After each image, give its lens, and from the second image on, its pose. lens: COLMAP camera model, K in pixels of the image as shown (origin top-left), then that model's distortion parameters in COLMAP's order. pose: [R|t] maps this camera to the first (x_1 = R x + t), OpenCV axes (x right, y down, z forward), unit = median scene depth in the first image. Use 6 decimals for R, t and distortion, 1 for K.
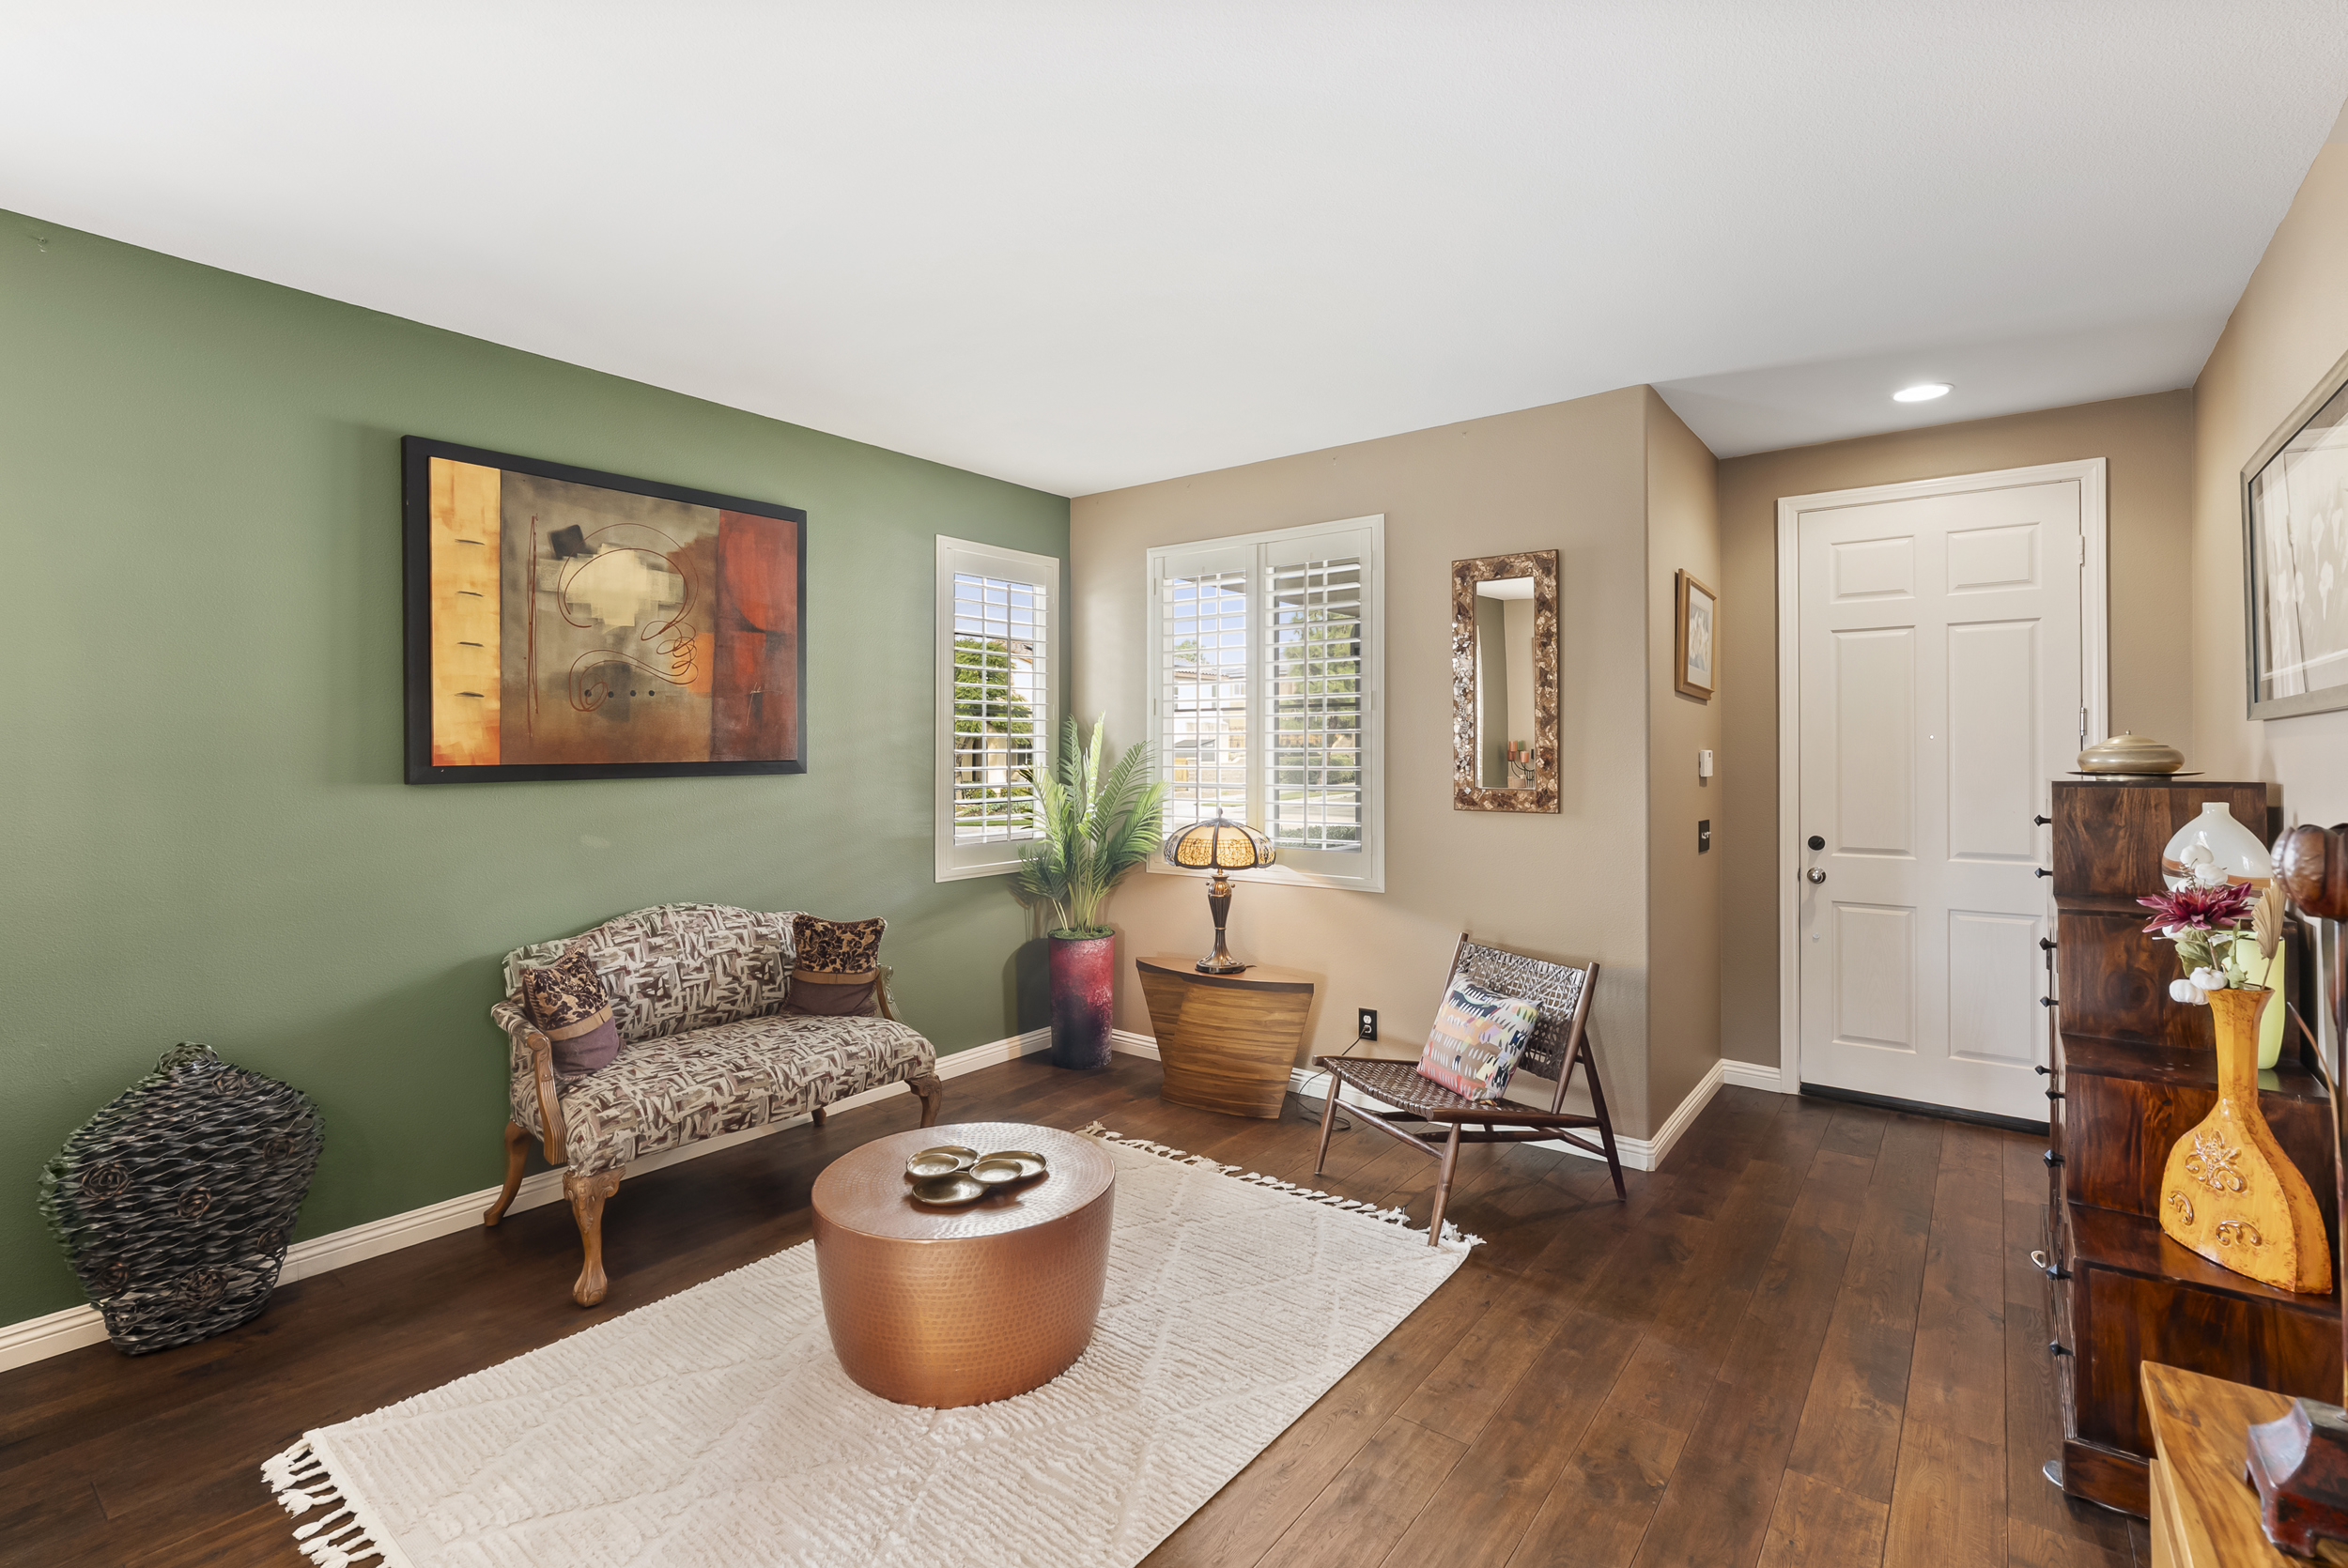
lens RADIAL K [[1063.1, 0, 1176.9], [0, 1063.1, 746.6], [0, 0, 1]] dist [-0.012345, 0.004860]
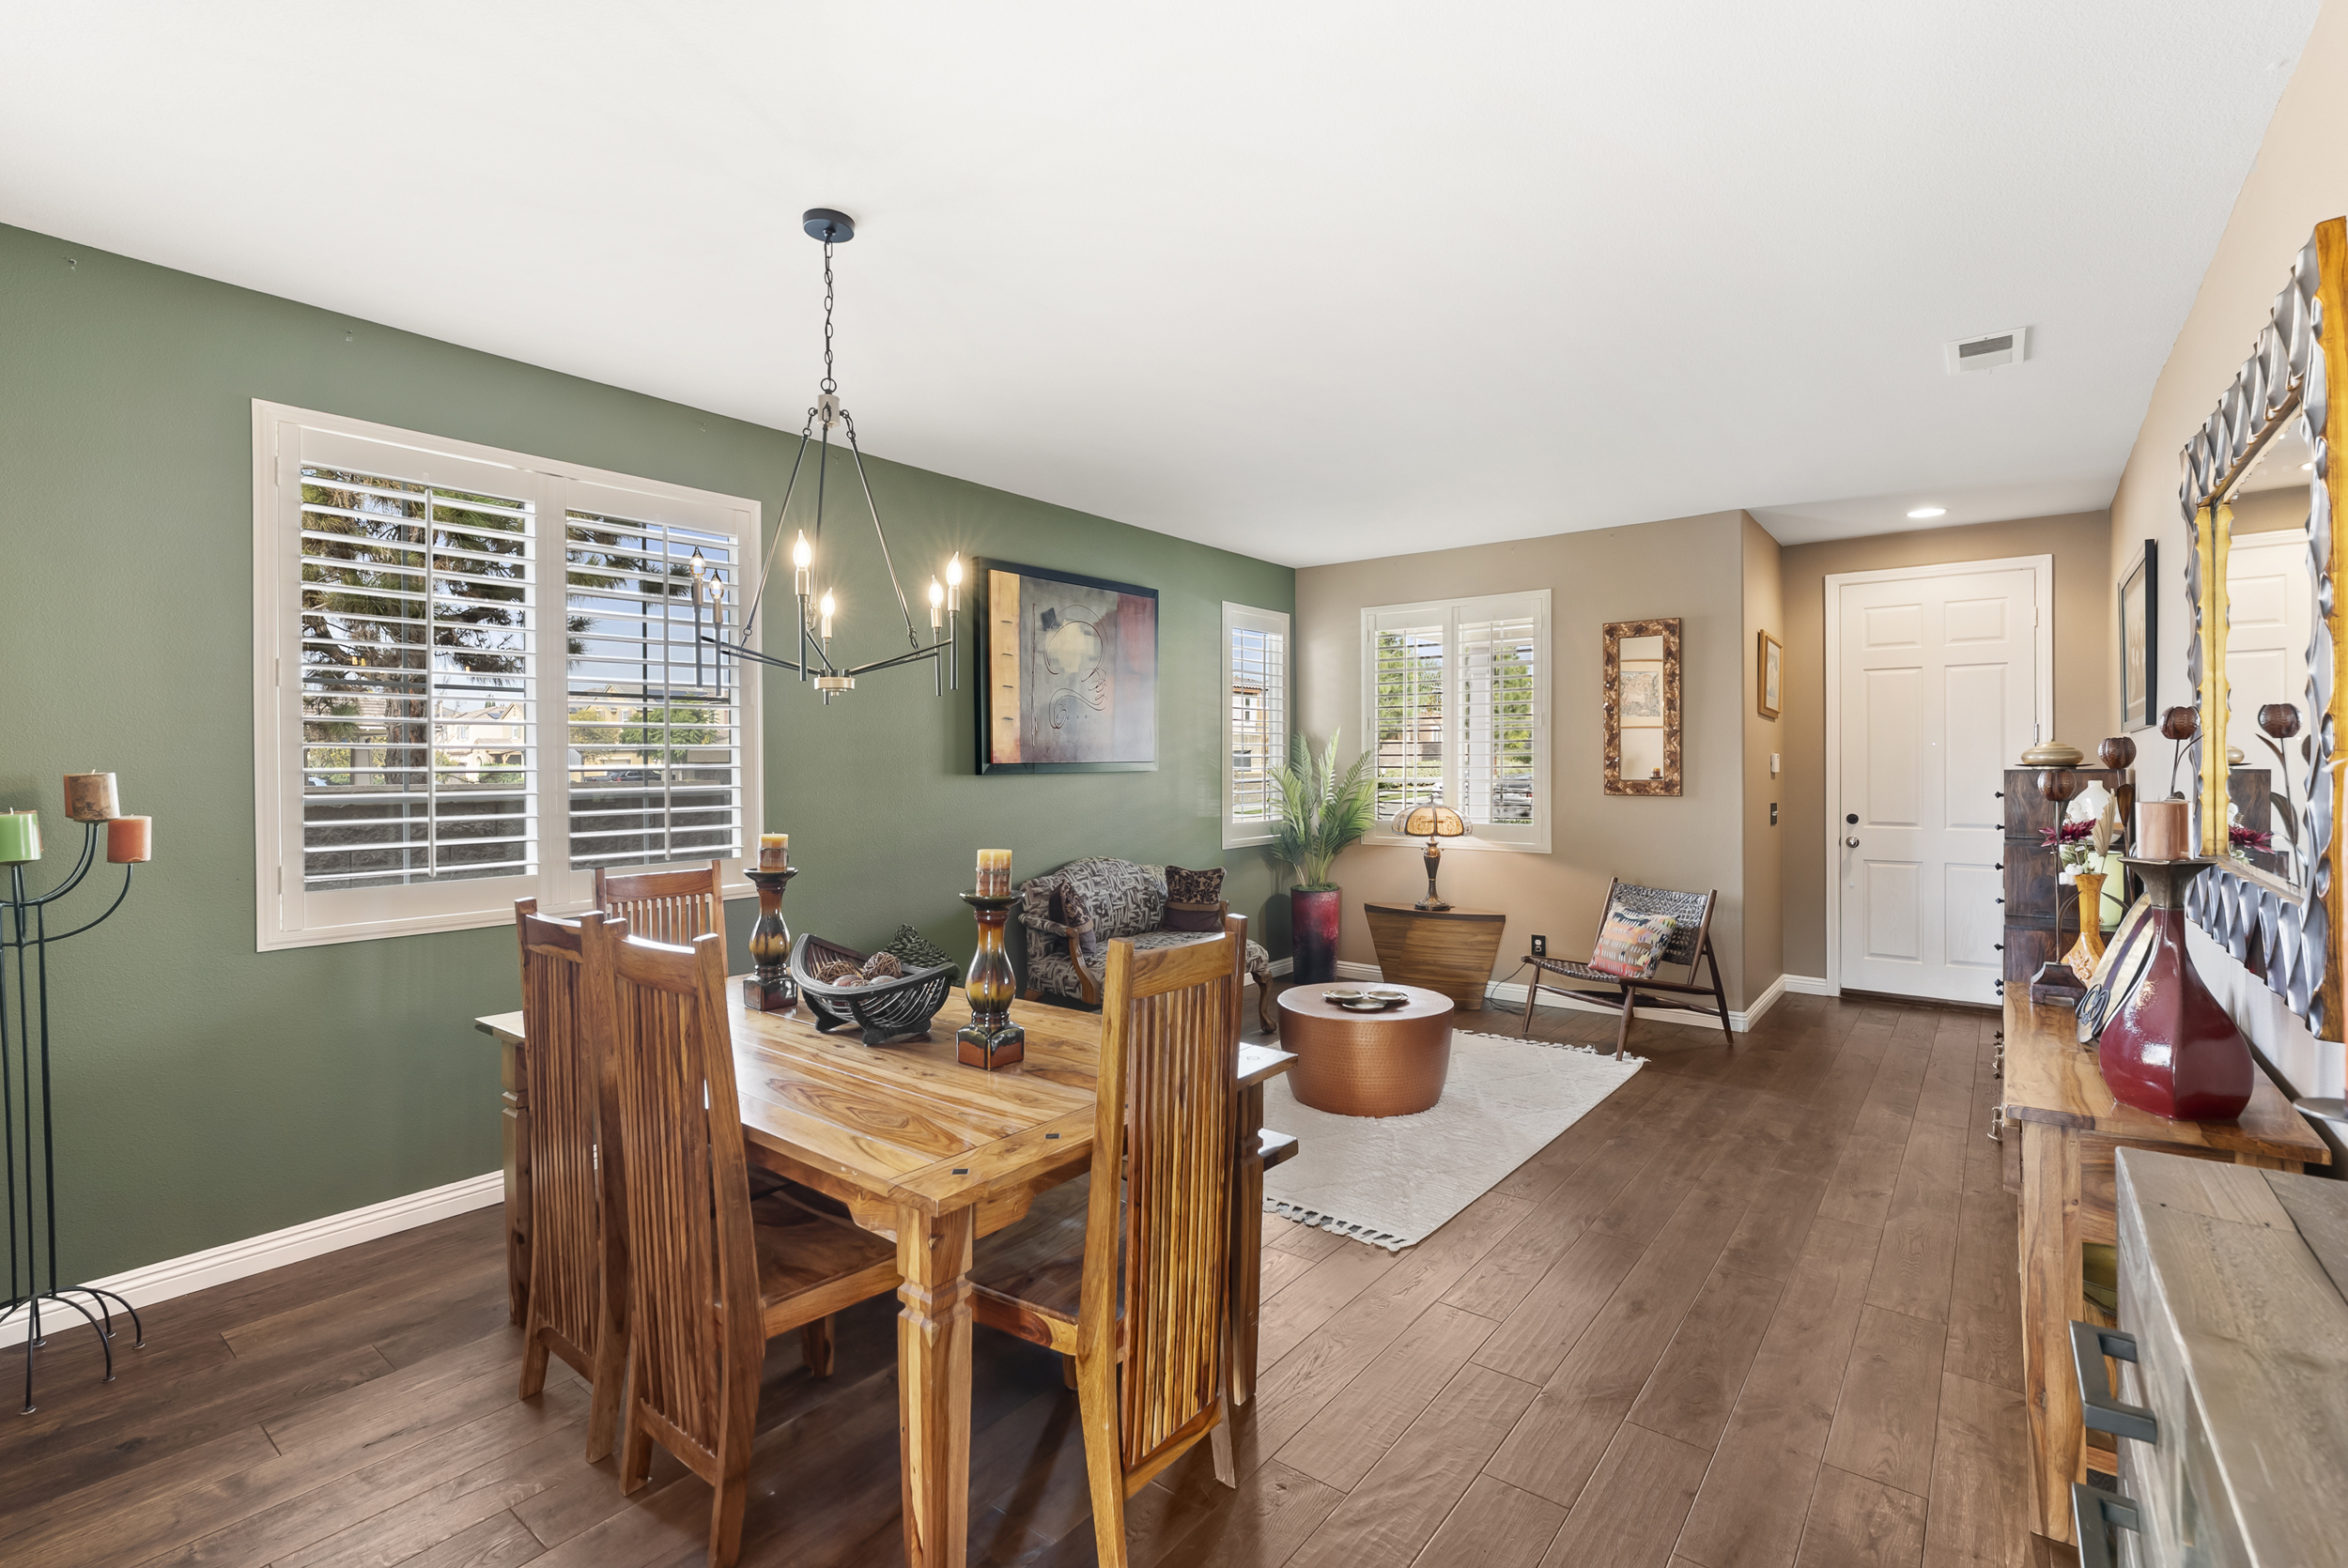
lens RADIAL K [[1063.1, 0, 1180.1], [0, 1063.1, 767.5], [0, 0, 1]] dist [-0.012345, 0.004860]
pose [[0.999988, -0.002142, -0.004518, -0.346713], [0.002181, 0.999960, 0.008697, 0.009188], [0.004499, -0.008706, 0.999952, -0.504613]]
